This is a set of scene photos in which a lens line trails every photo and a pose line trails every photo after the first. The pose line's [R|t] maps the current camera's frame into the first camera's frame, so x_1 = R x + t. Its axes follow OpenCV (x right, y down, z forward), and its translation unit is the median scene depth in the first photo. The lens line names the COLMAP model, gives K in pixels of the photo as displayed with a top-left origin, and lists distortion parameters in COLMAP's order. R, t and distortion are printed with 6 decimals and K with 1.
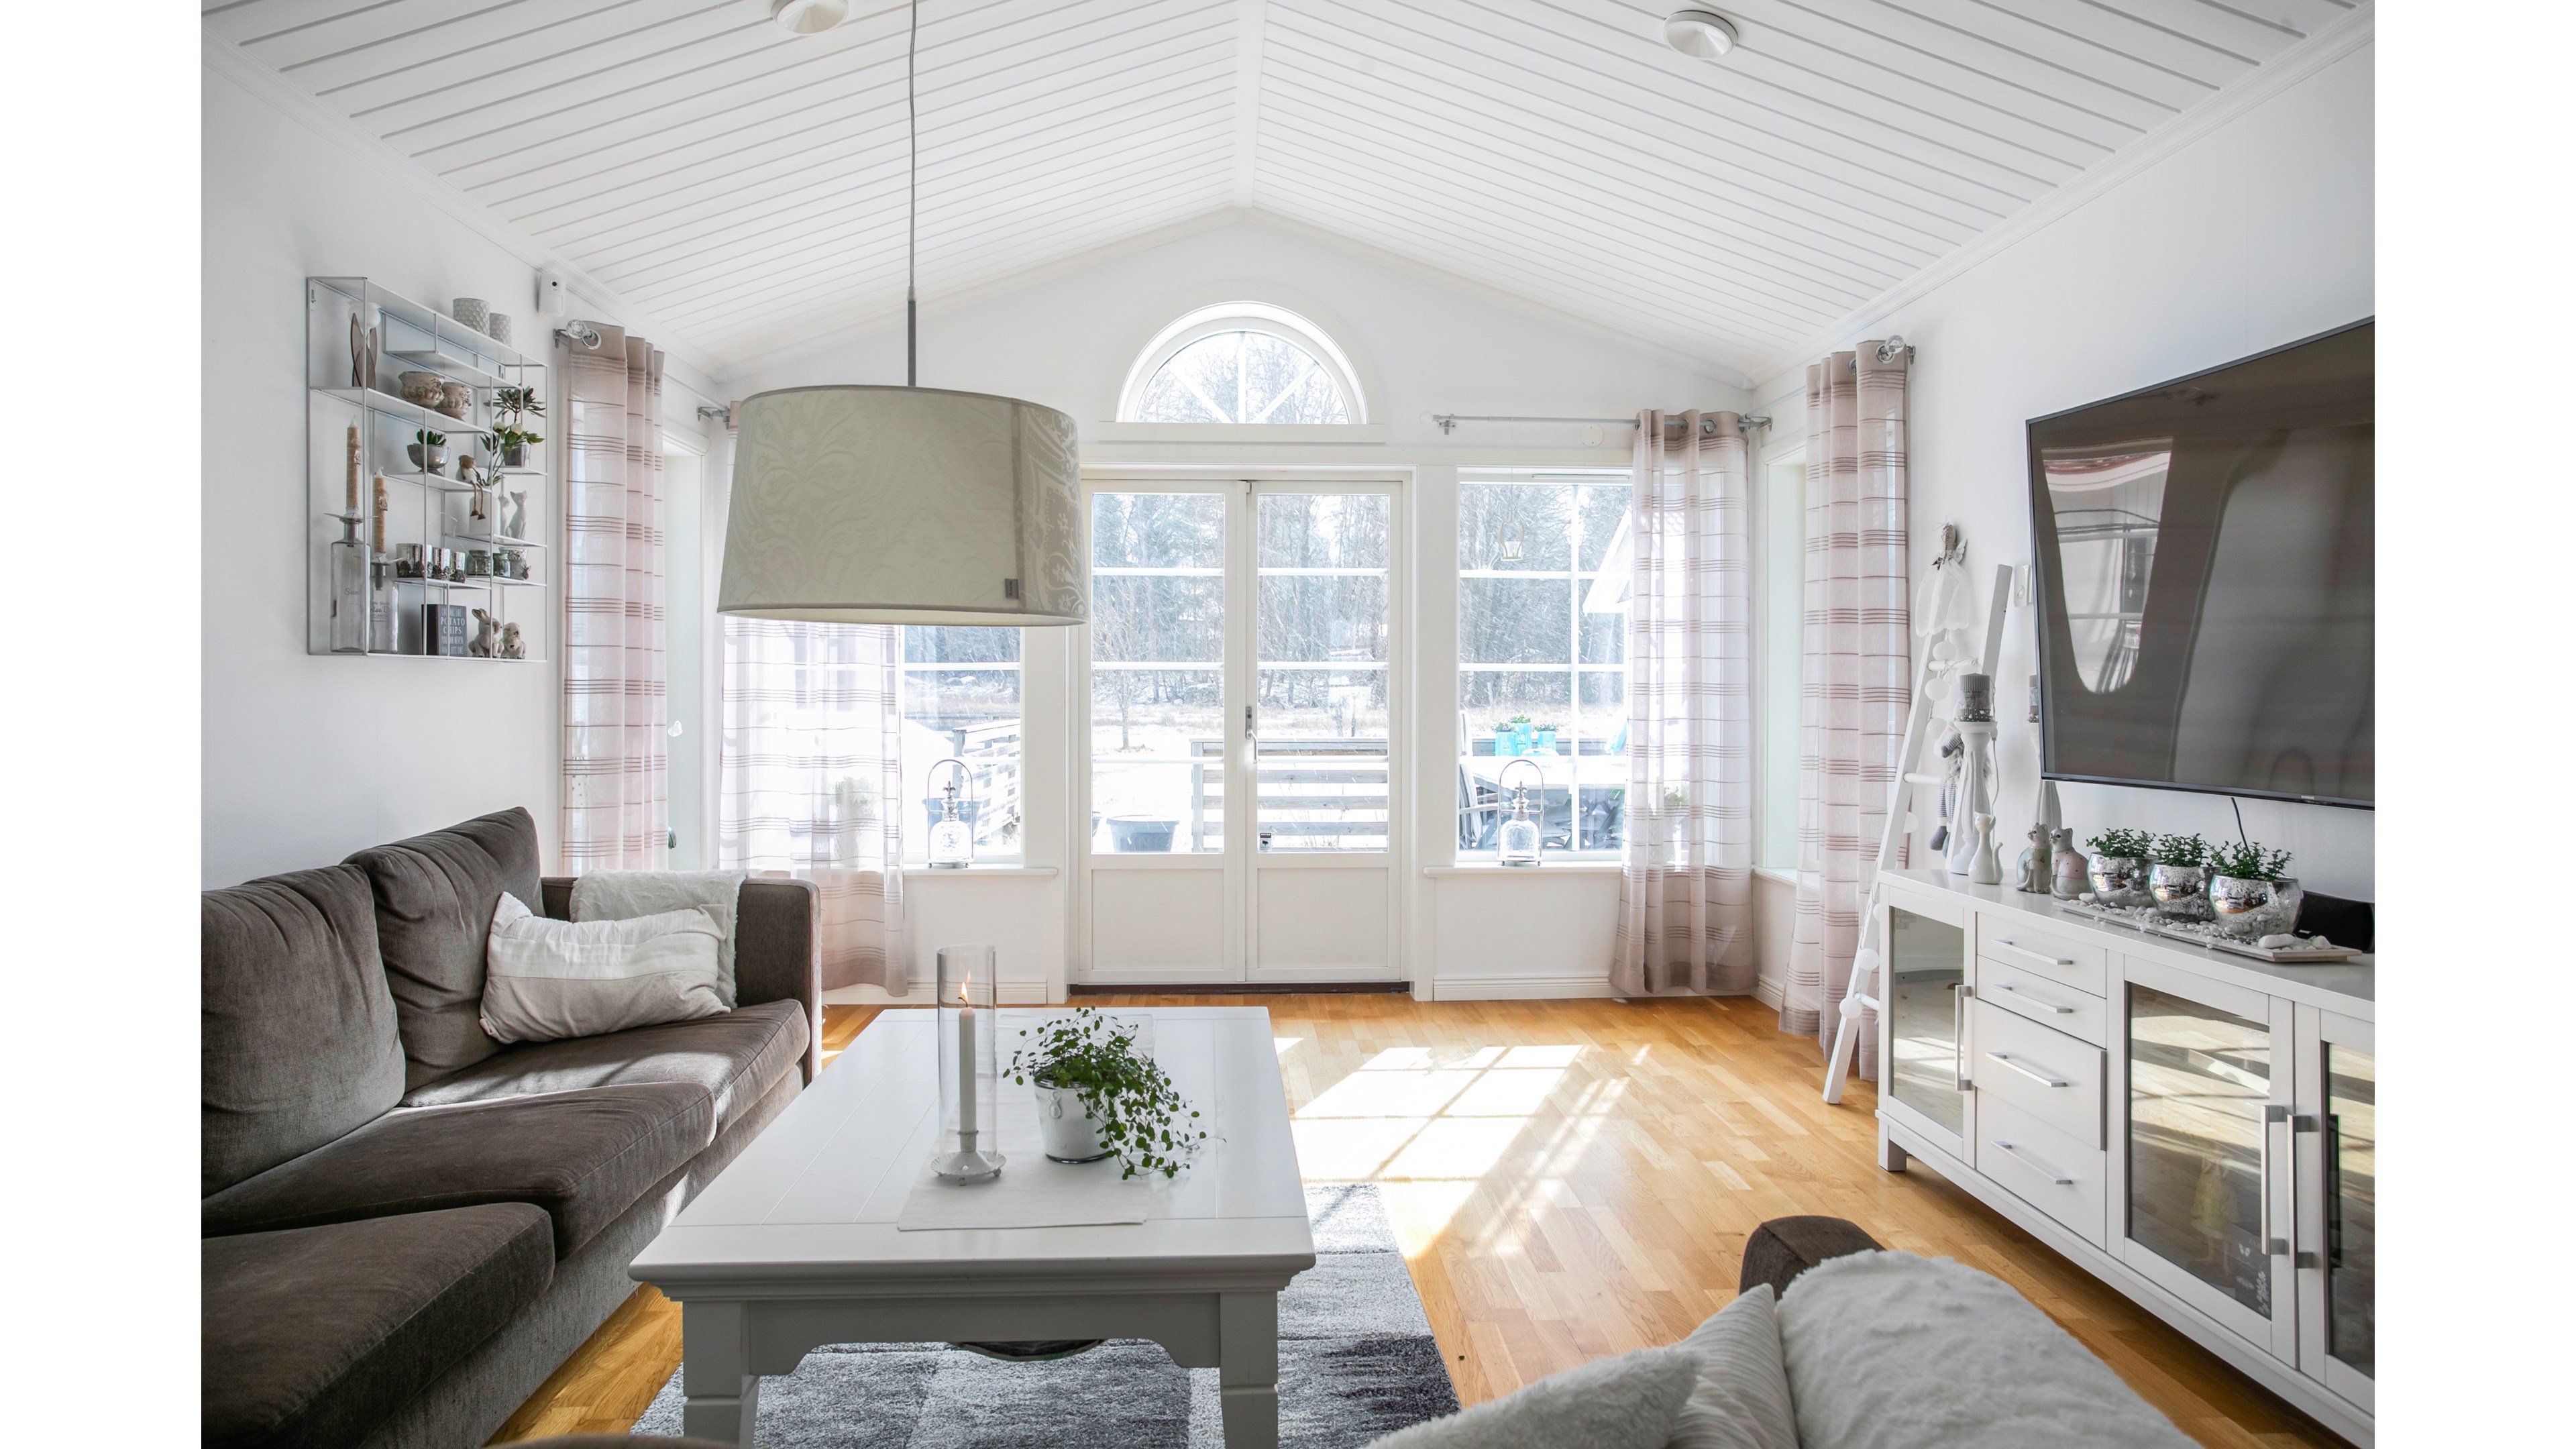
lens RADIAL K [[1380.3, 0, 1288.0], [0, 1380.3, 724.5], [0, 0, 1]] dist [-0.002089, 0.000080]
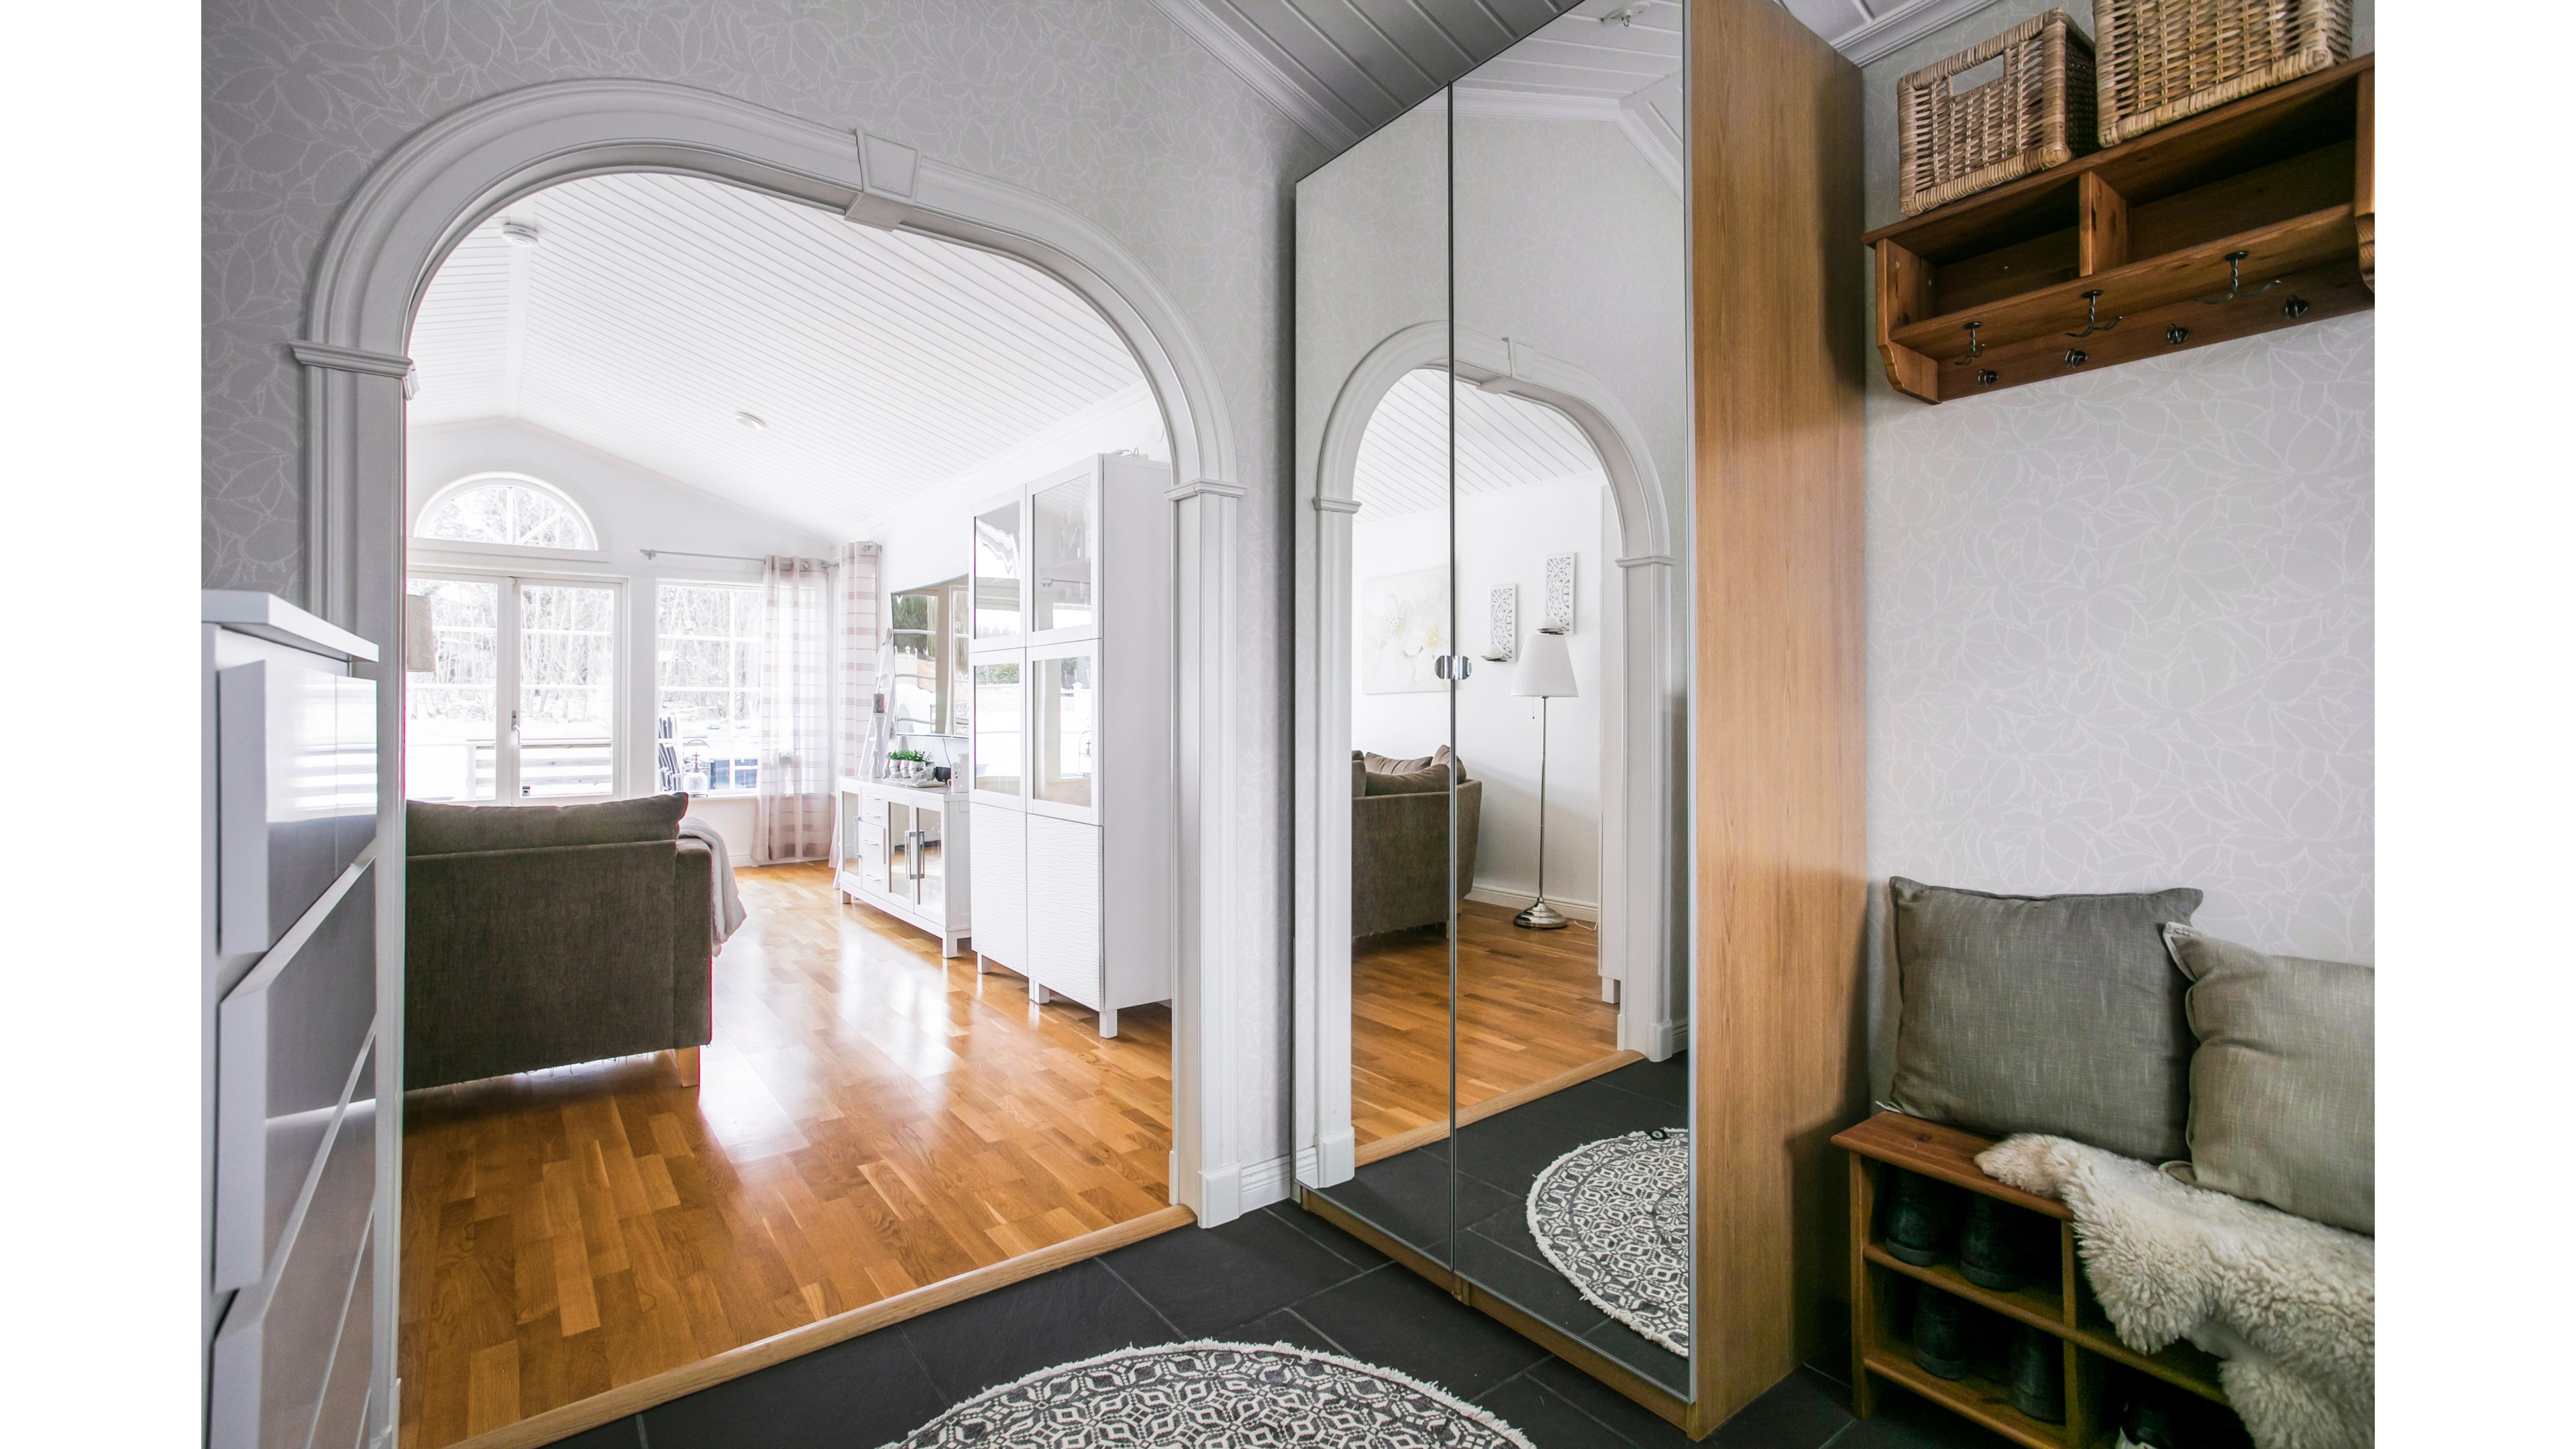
lens RADIAL K [[1098.3, 0, 1288.0], [0, 1098.3, 724.5], [0, 0, 1]] dist [-0.001280, 0.000014]
pose [[0.836751, 0.001040, 0.547583, 0.029605], [0.007153, 0.999892, -0.012829, 0.031198], [-0.547537, 0.014652, 0.836653, -0.653417]]
